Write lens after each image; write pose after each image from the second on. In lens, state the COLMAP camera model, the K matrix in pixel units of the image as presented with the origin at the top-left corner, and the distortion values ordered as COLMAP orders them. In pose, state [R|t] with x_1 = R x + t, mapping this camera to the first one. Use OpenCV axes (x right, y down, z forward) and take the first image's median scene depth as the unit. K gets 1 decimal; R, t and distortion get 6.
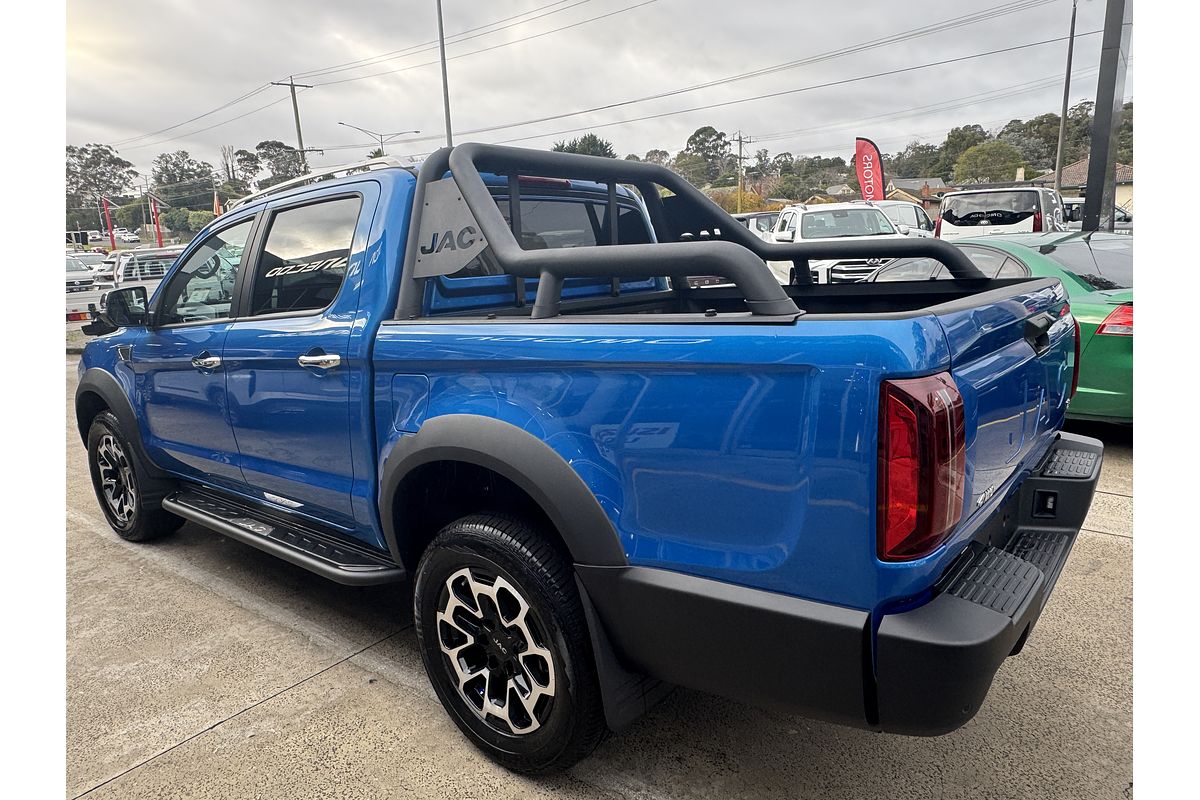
lens RADIAL K [[736.2, 0, 600.0], [0, 736.2, 400.0], [0, 0, 1]] dist [-0.000708, -0.000415]
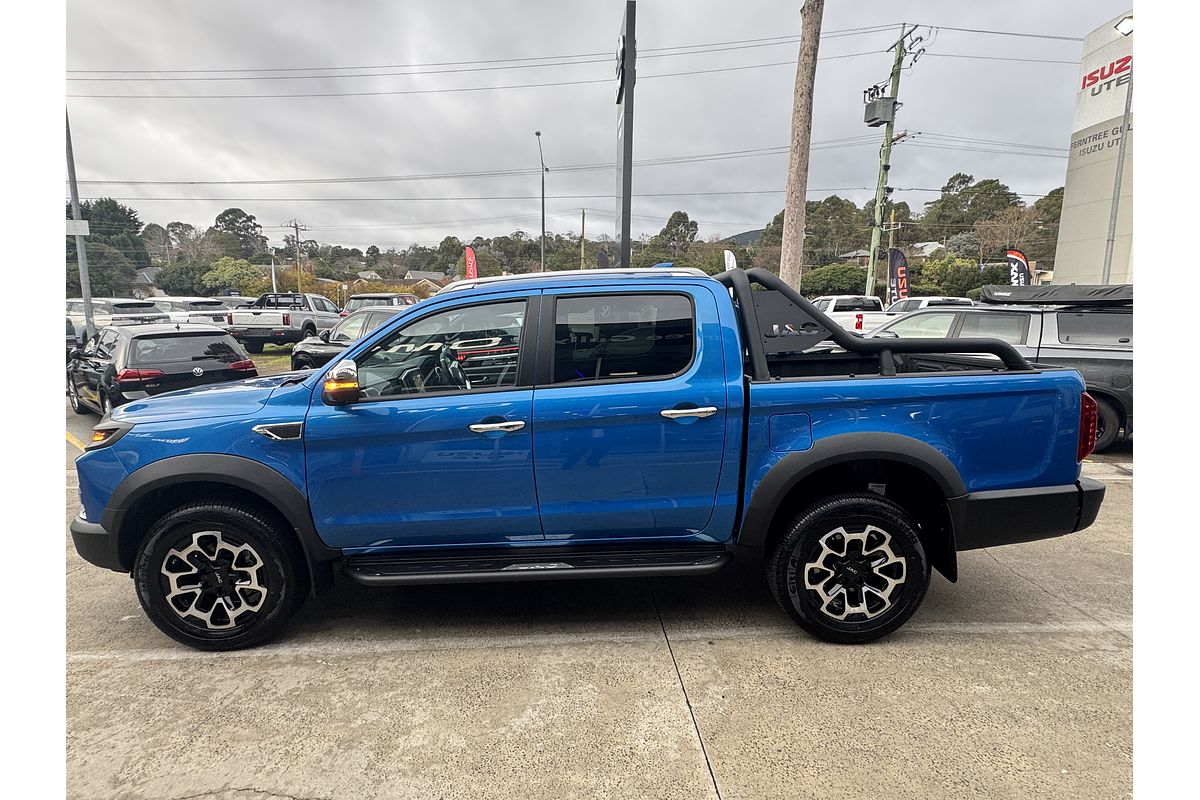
lens RADIAL K [[583.3, 0, 600.0], [0, 583.3, 400.0], [0, 0, 1]] dist [-0.002080, 0.000187]
pose [[0.755594, -0.057069, 0.652549, -0.931657], [0.101926, 0.994307, -0.031064, -0.045466], [-0.647061, 0.089983, 0.757109, 0.218206]]
